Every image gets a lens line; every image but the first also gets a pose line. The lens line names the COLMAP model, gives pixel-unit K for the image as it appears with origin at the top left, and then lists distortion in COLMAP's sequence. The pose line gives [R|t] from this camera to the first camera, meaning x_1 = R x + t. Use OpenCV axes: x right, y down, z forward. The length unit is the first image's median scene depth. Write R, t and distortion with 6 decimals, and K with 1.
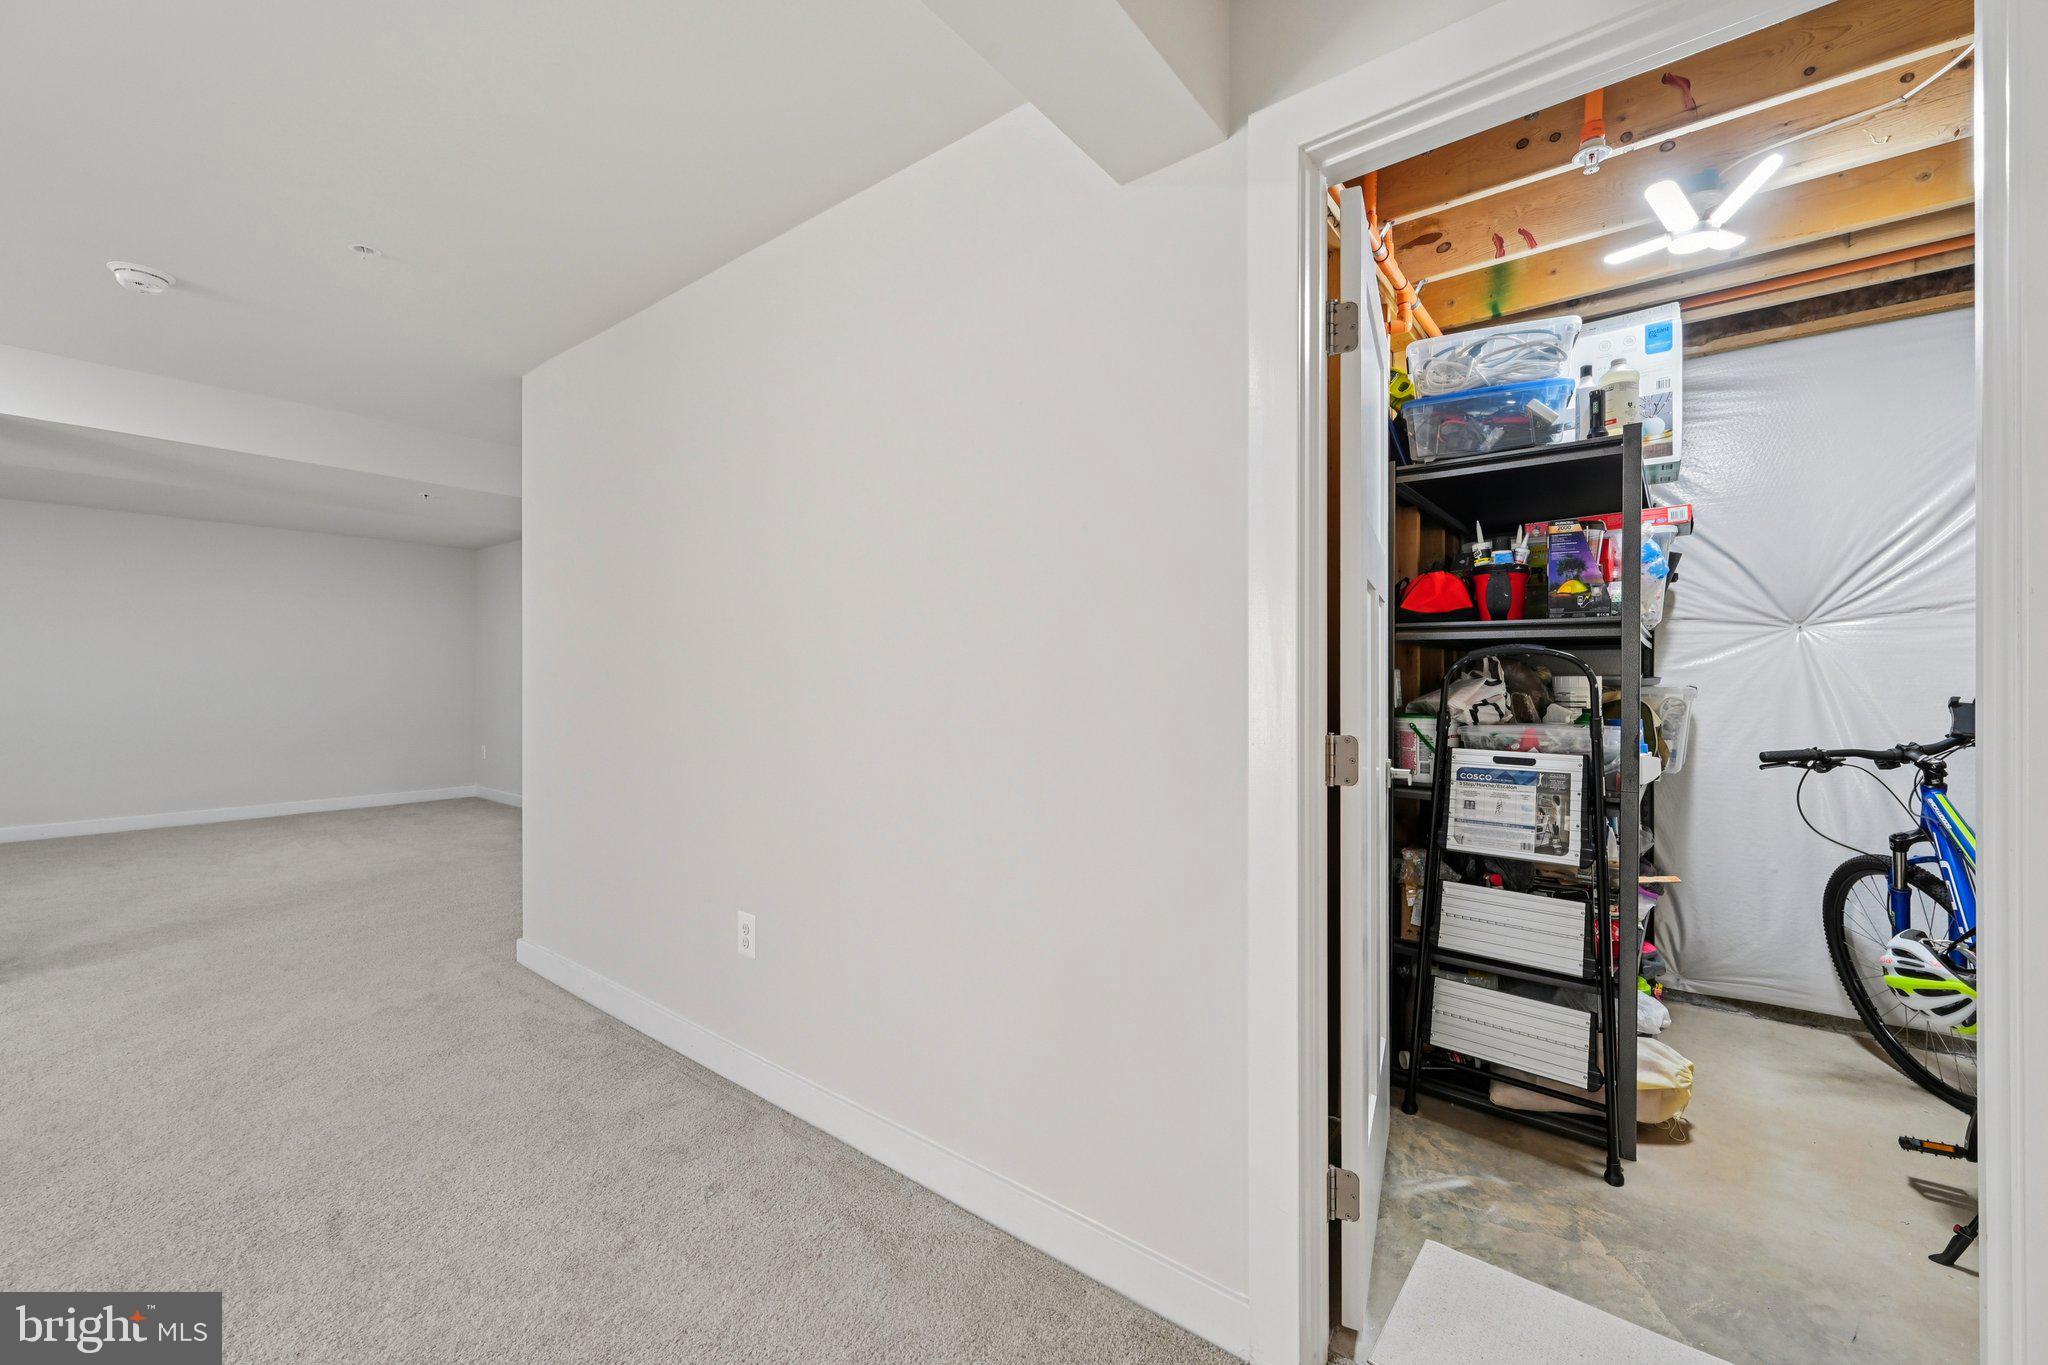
lens RADIAL K [[811.1, 0, 1018.5], [0, 811.1, 678.7], [0, 0, 1]] dist [0.003754, 0.000328]
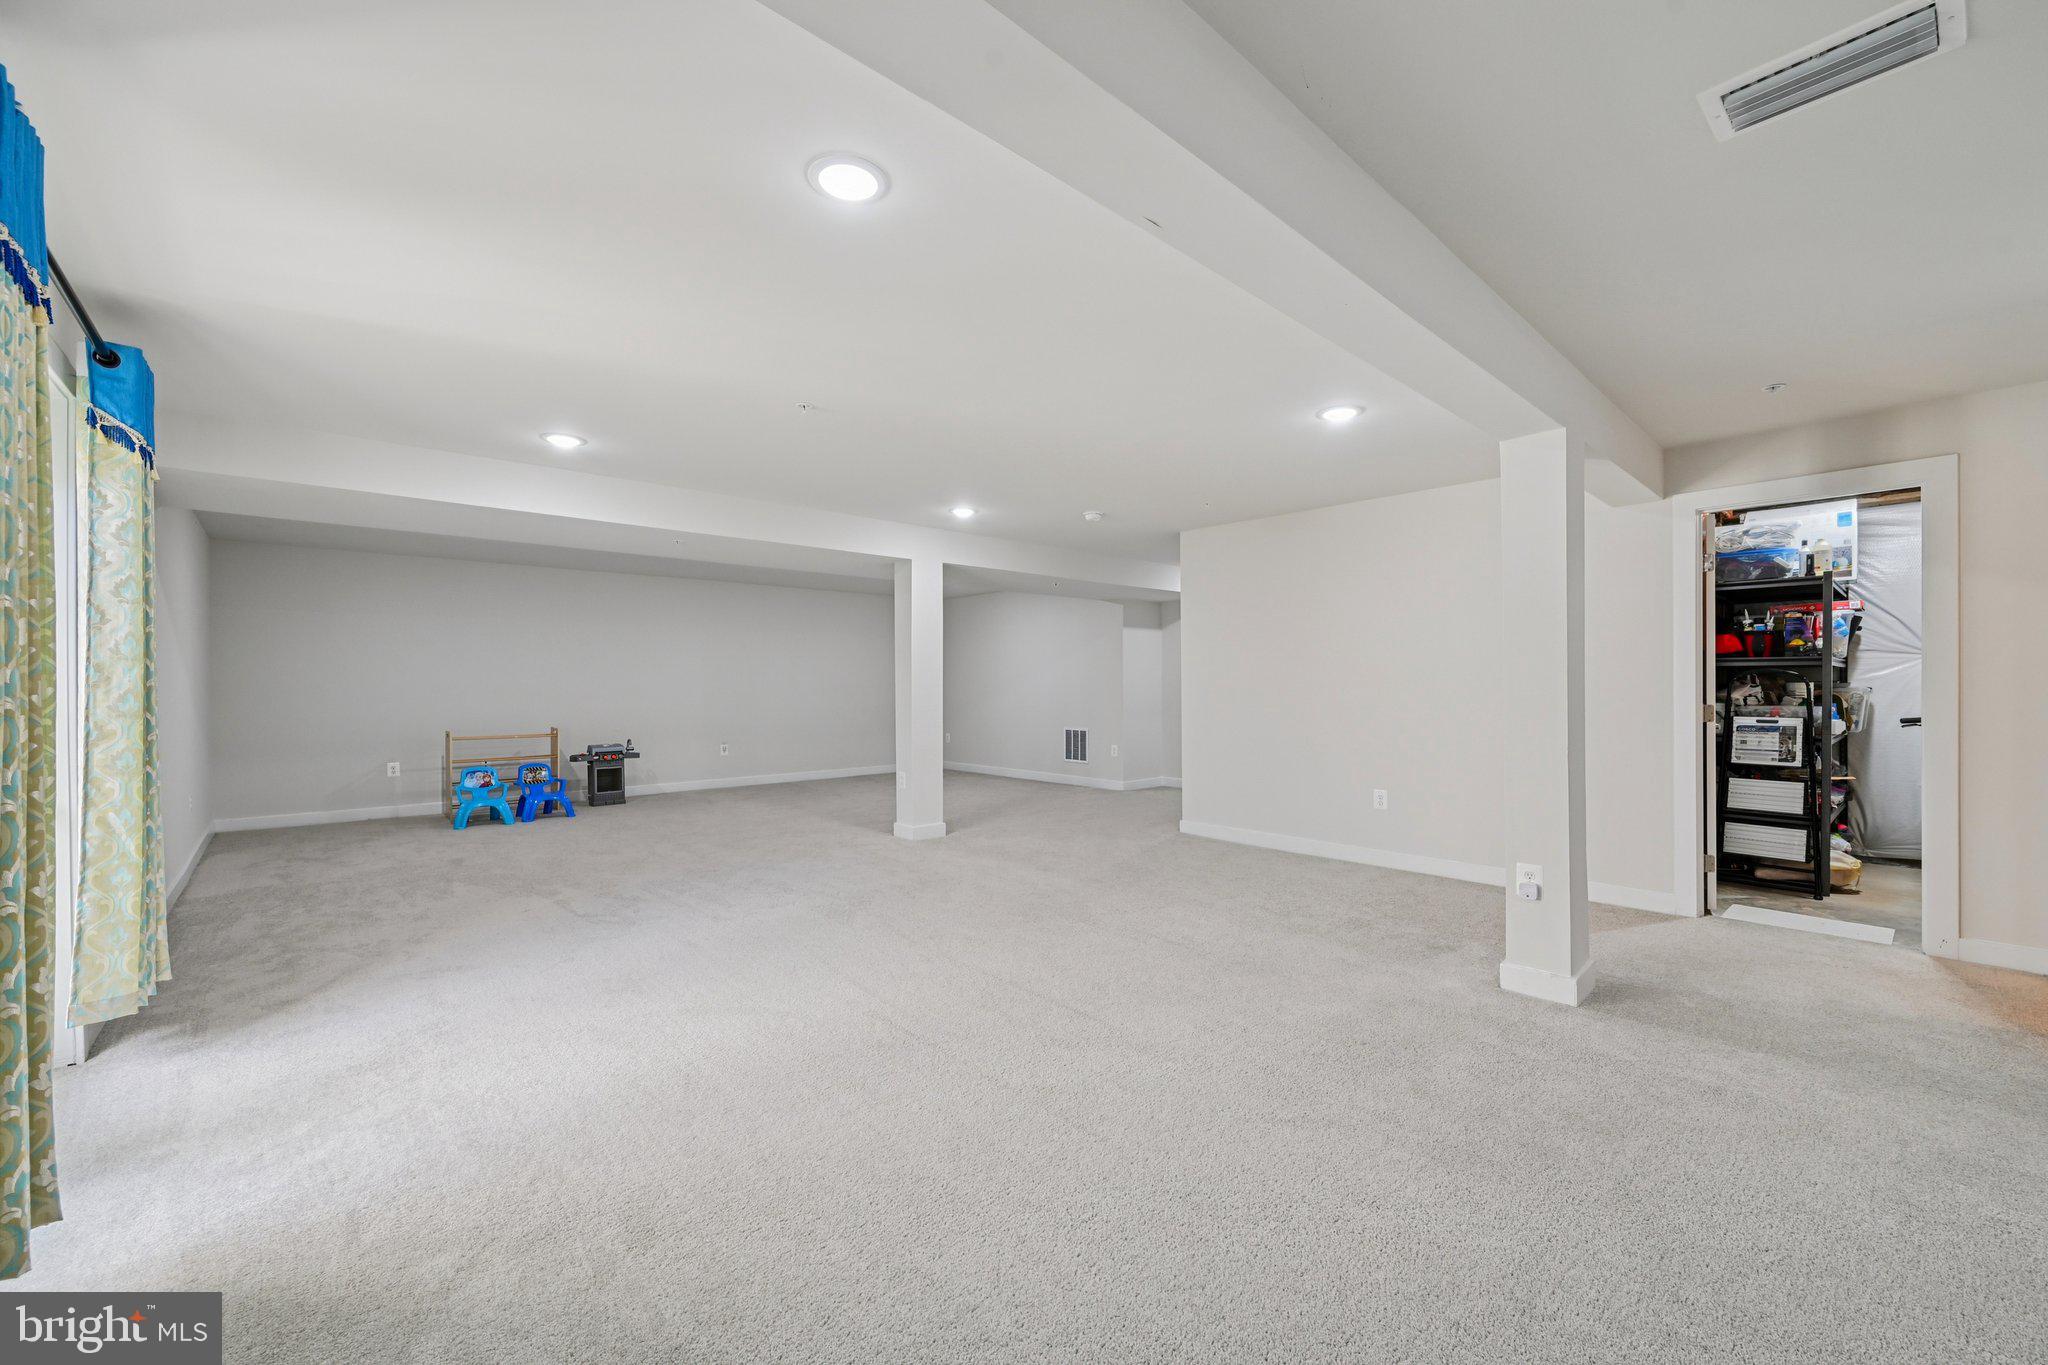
lens RADIAL K [[811.1, 0, 1028.7], [0, 811.1, 690.3], [0, 0, 1]] dist [0.003754, 0.000328]
pose [[0.988099, -0.005008, -0.153738, -0.997306], [0.005846, 0.999970, 0.004997, -0.005655], [0.153708, -0.005836, 0.988099, -1.441985]]
